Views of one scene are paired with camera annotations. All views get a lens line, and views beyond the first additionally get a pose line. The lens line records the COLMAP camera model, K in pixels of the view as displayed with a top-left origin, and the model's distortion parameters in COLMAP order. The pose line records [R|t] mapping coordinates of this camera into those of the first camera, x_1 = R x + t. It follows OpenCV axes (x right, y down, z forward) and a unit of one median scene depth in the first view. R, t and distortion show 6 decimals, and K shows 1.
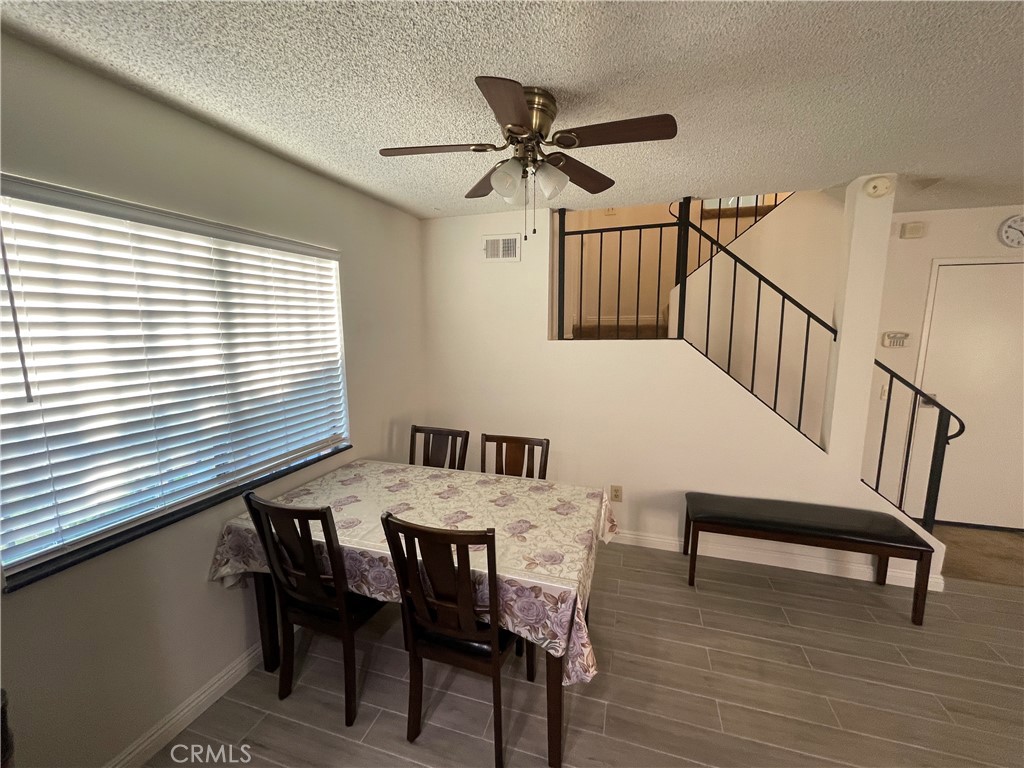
lens RADIAL K [[416.7, 0, 517.3], [0, 416.7, 389.8], [0, 0, 1]] dist [0.003012, -0.000679]
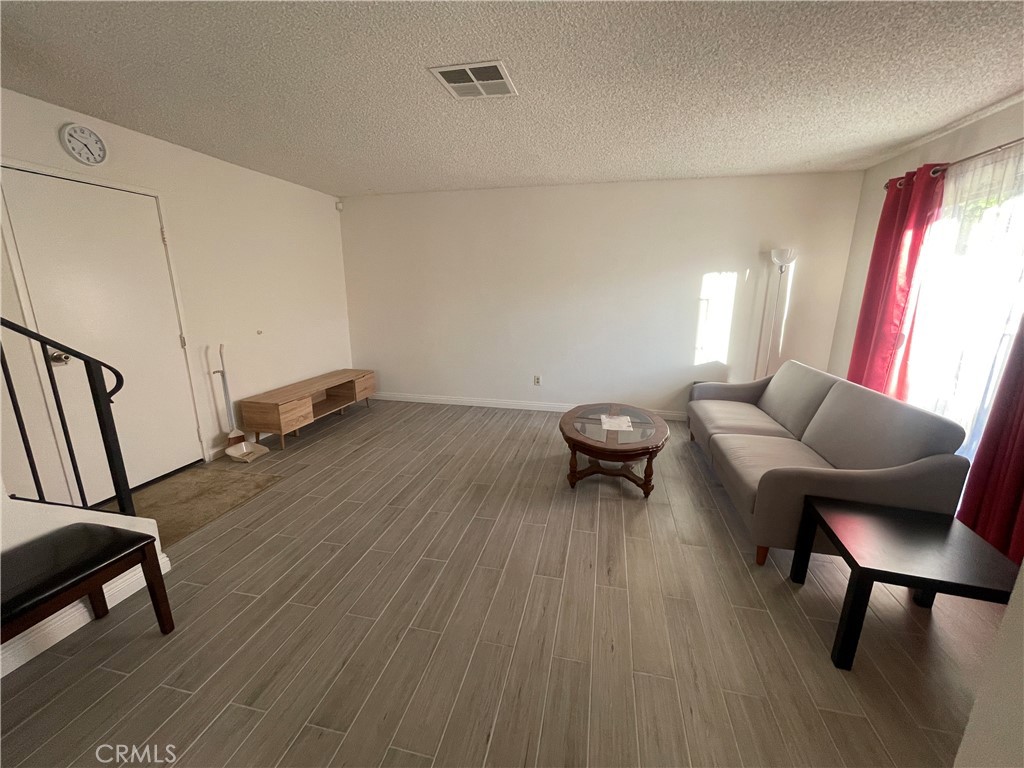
lens RADIAL K [[416.7, 0, 507.6], [0, 416.7, 382.7], [0, 0, 1]] dist [0.003012, -0.000679]
pose [[-0.063694, -0.224794, 0.972322, 0.241992], [0.155321, 0.960195, 0.232165, 0.029187], [-0.985808, 0.165810, -0.026243, 0.294275]]
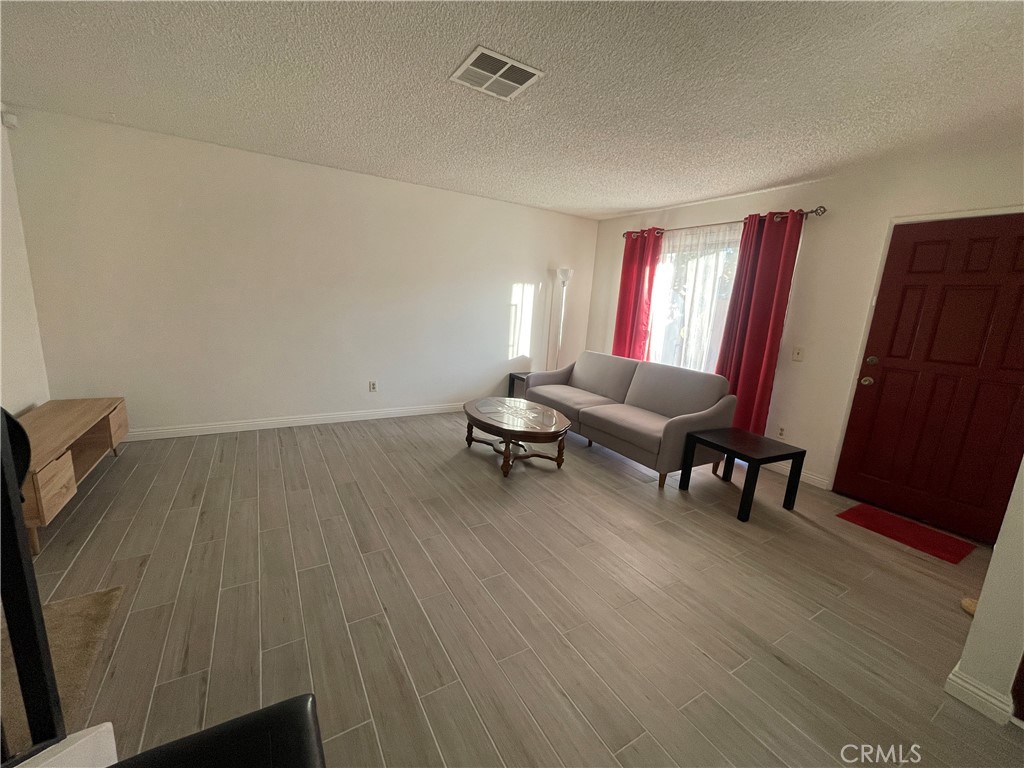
lens RADIAL K [[416.7, 0, 505.5], [0, 416.7, 382.4], [0, 0, 1]] dist [0.003012, -0.000679]
pose [[-0.734657, -0.173691, 0.655828, 0.540238], [0.048355, 0.950809, 0.305981, -0.042870], [-0.676713, 0.256504, -0.690120, 0.945303]]
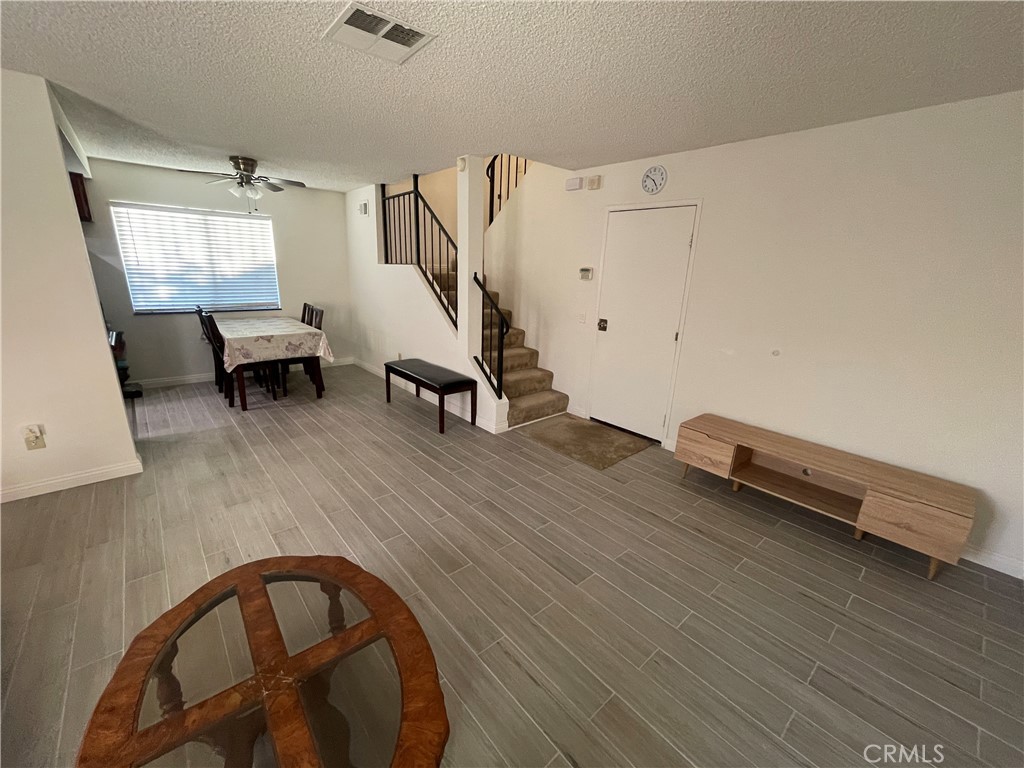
lens RADIAL K [[416.7, 0, 510.9], [0, 416.7, 385.0], [0, 0, 1]] dist [0.003012, -0.000679]
pose [[0.849516, 0.175685, -0.497451, 1.836041], [-0.120492, 0.982612, 0.141261, 0.079369], [0.513619, -0.060065, 0.855914, -0.282620]]
